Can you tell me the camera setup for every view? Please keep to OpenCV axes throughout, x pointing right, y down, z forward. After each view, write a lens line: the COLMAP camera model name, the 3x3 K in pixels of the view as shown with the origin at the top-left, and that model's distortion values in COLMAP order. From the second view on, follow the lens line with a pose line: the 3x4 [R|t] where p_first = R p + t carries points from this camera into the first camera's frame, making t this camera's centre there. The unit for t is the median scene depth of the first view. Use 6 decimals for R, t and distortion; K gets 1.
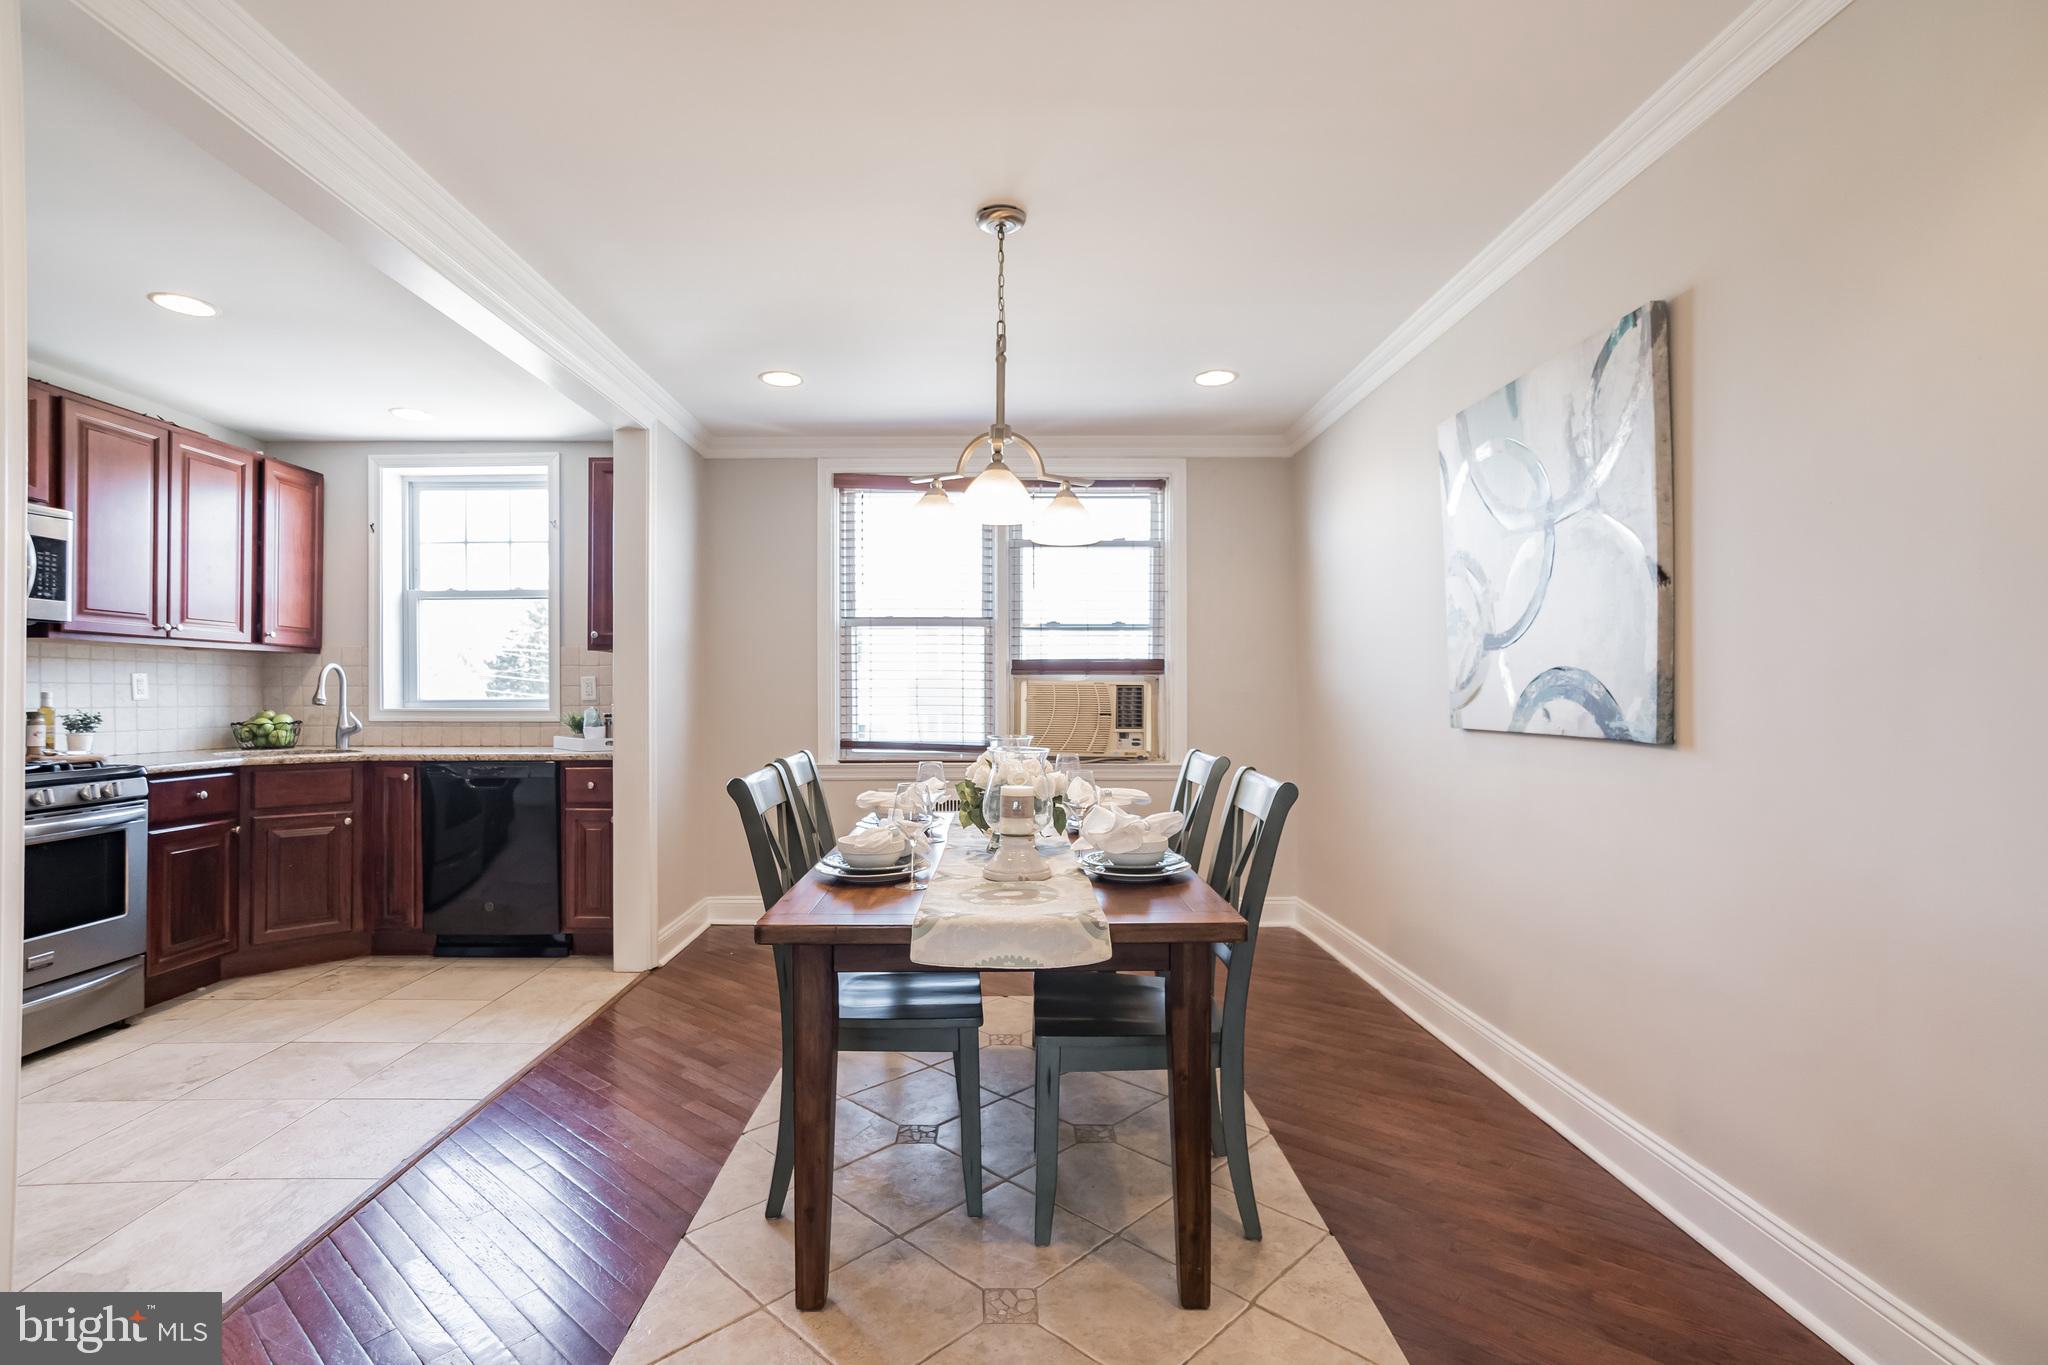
lens RADIAL K [[946.6, 0, 1012.0], [0, 946.6, 686.3], [0, 0, 1]] dist [-0.052896, 0.026372]
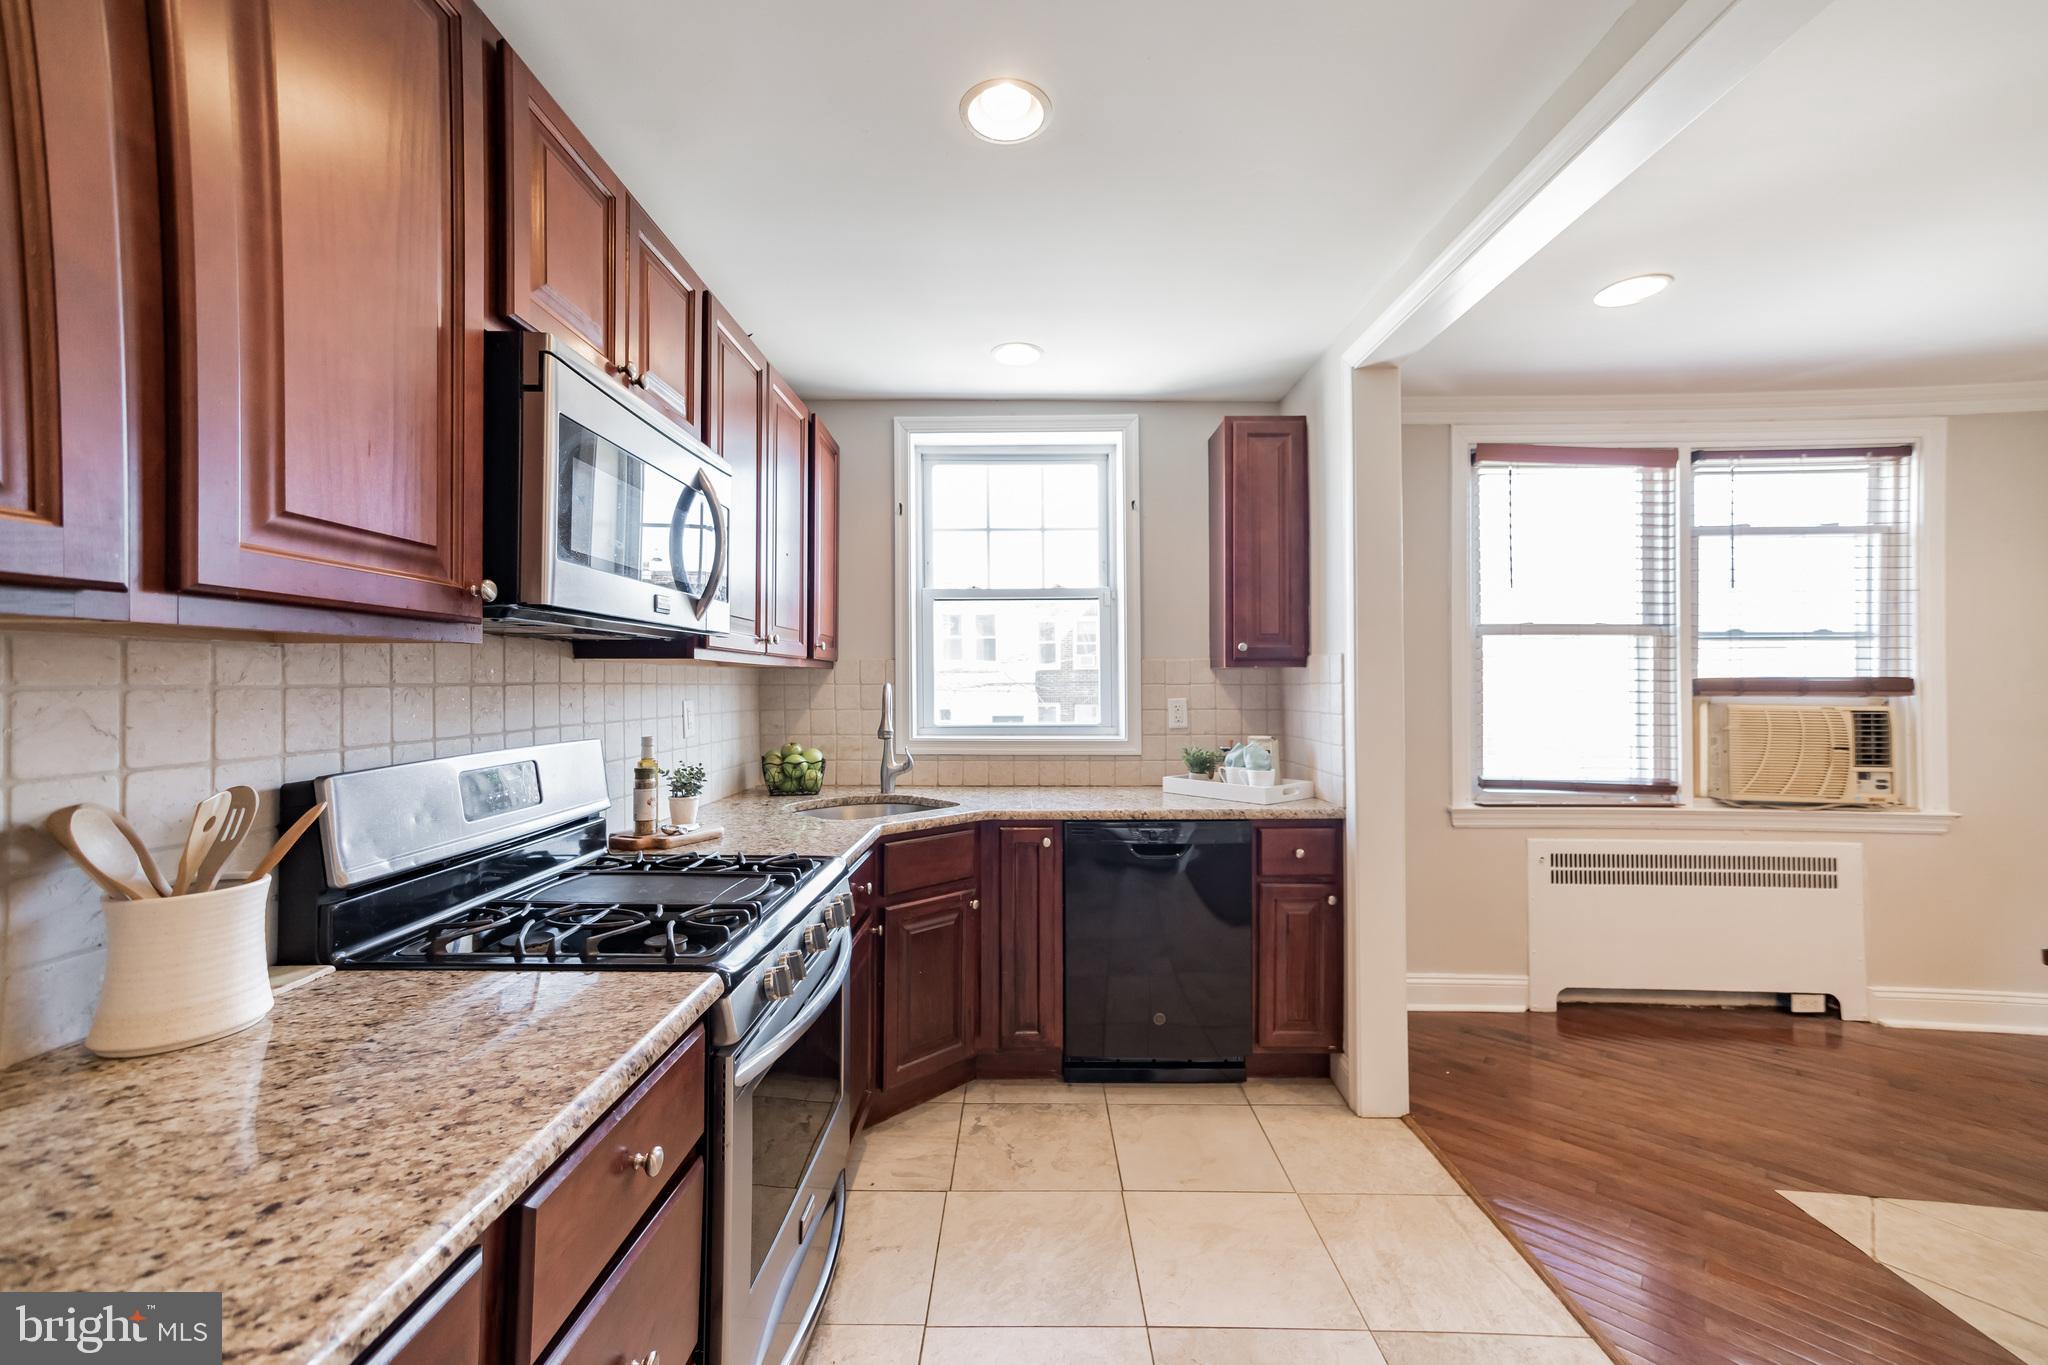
lens RADIAL K [[830.7, 0, 1027.6], [0, 830.7, 673.0], [0, 0, 1]] dist [-0.001036, 0.011283]
pose [[0.999642, 0.001858, -0.026672, -0.635343], [-0.001976, 0.999988, -0.004399, -0.032364], [0.026664, 0.004451, 0.999635, 0.335331]]
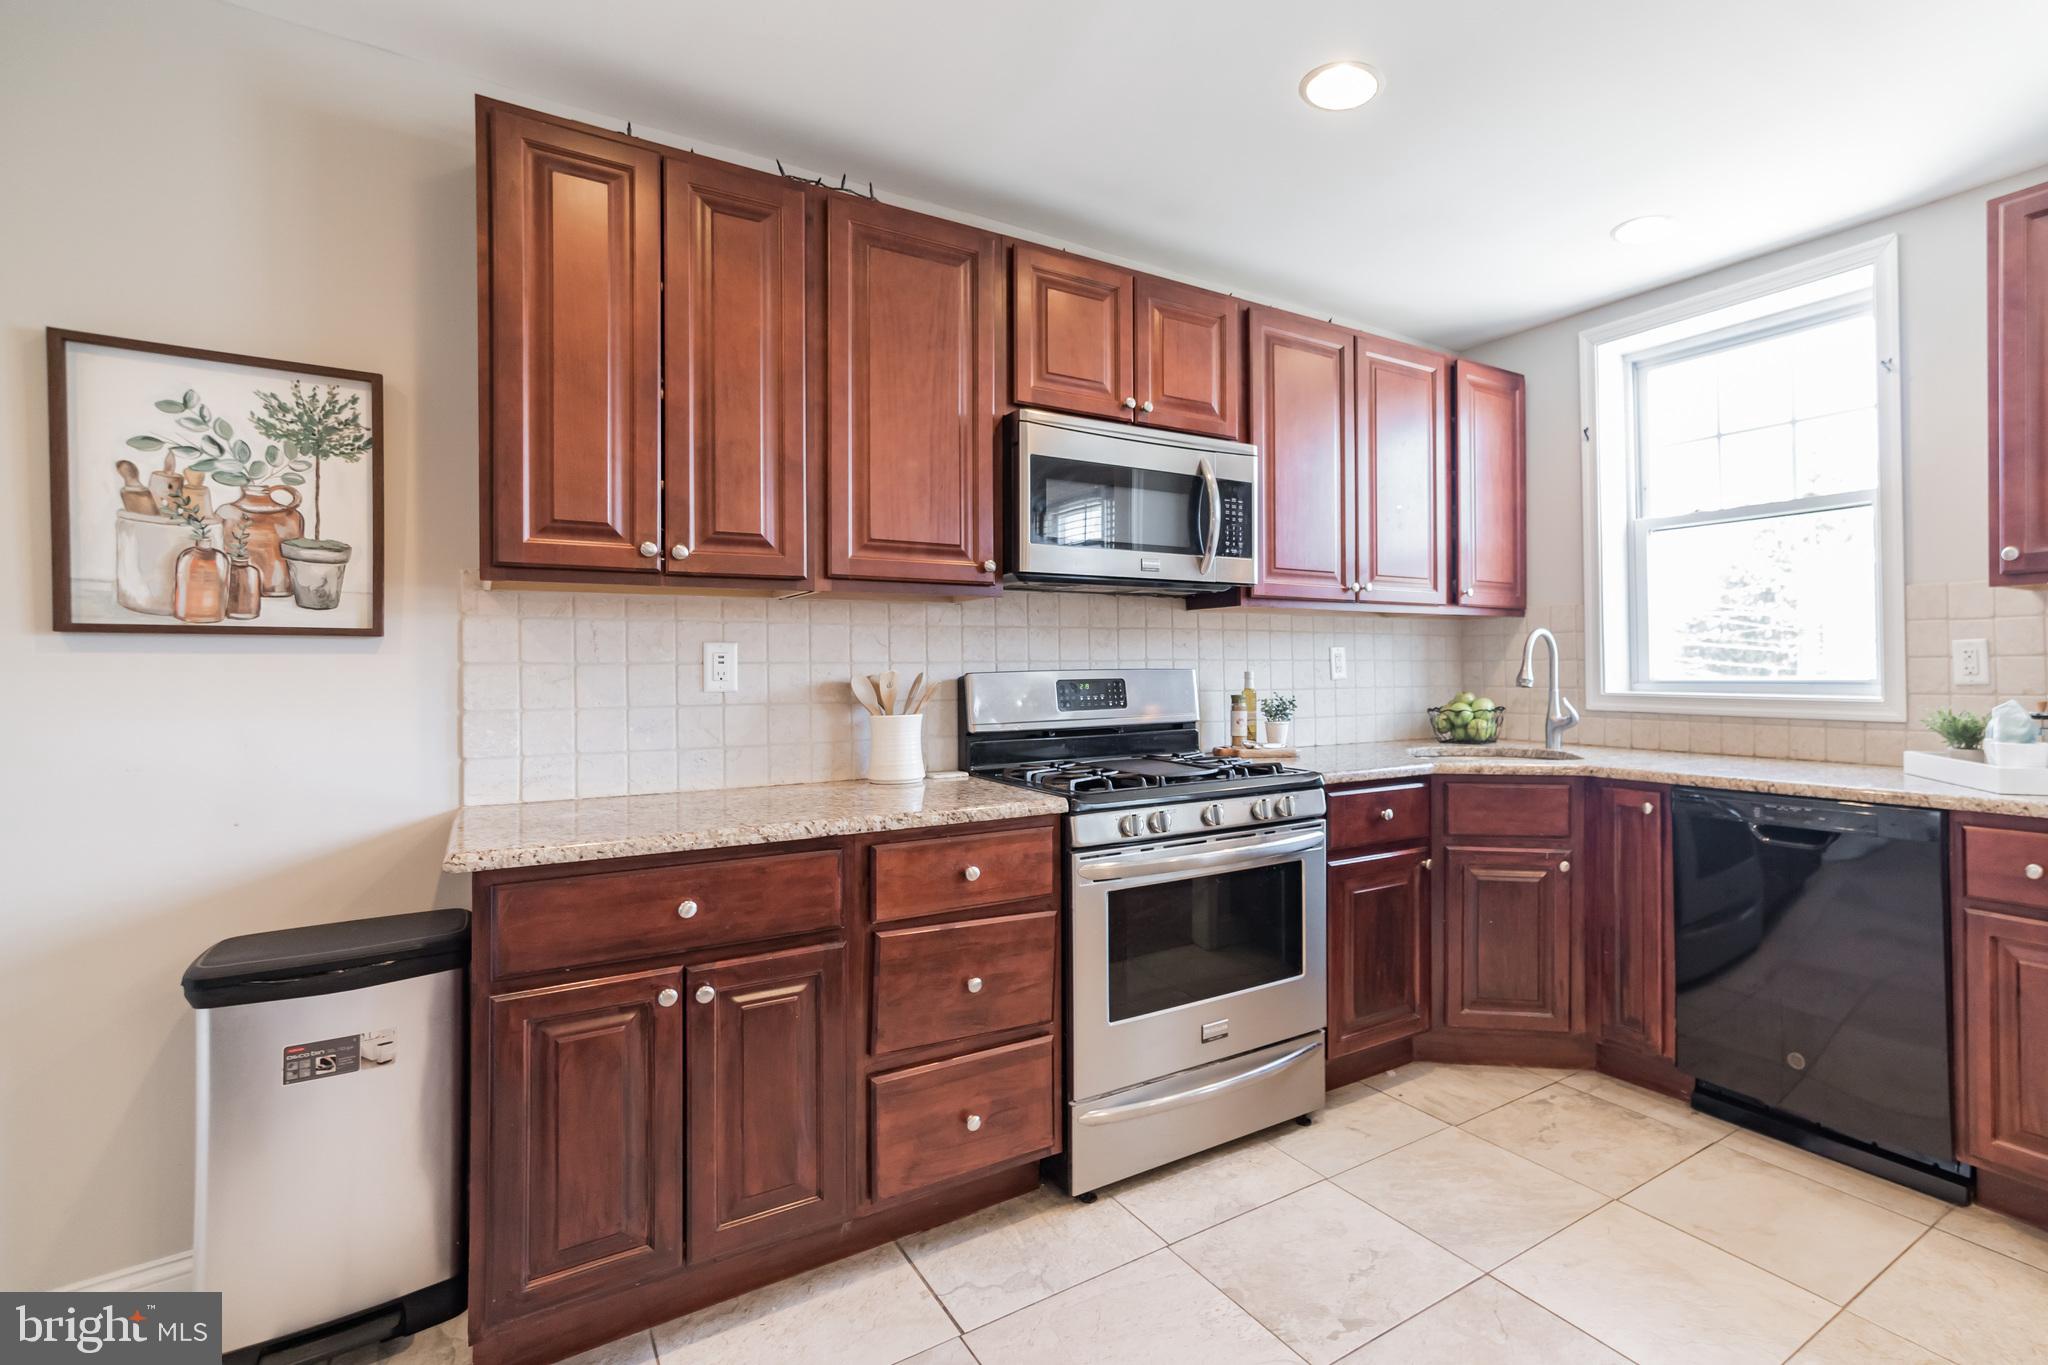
lens RADIAL K [[984.2, 0, 1196.6], [0, 984.2, 658.8], [0, 0, 1]] dist [-0.002214, 0.001383]
pose [[0.572003, -0.006111, -0.820229, -0.281161], [0.011235, 0.999937, 0.000385, -0.005187], [0.820175, -0.009435, 0.572035, 0.373241]]
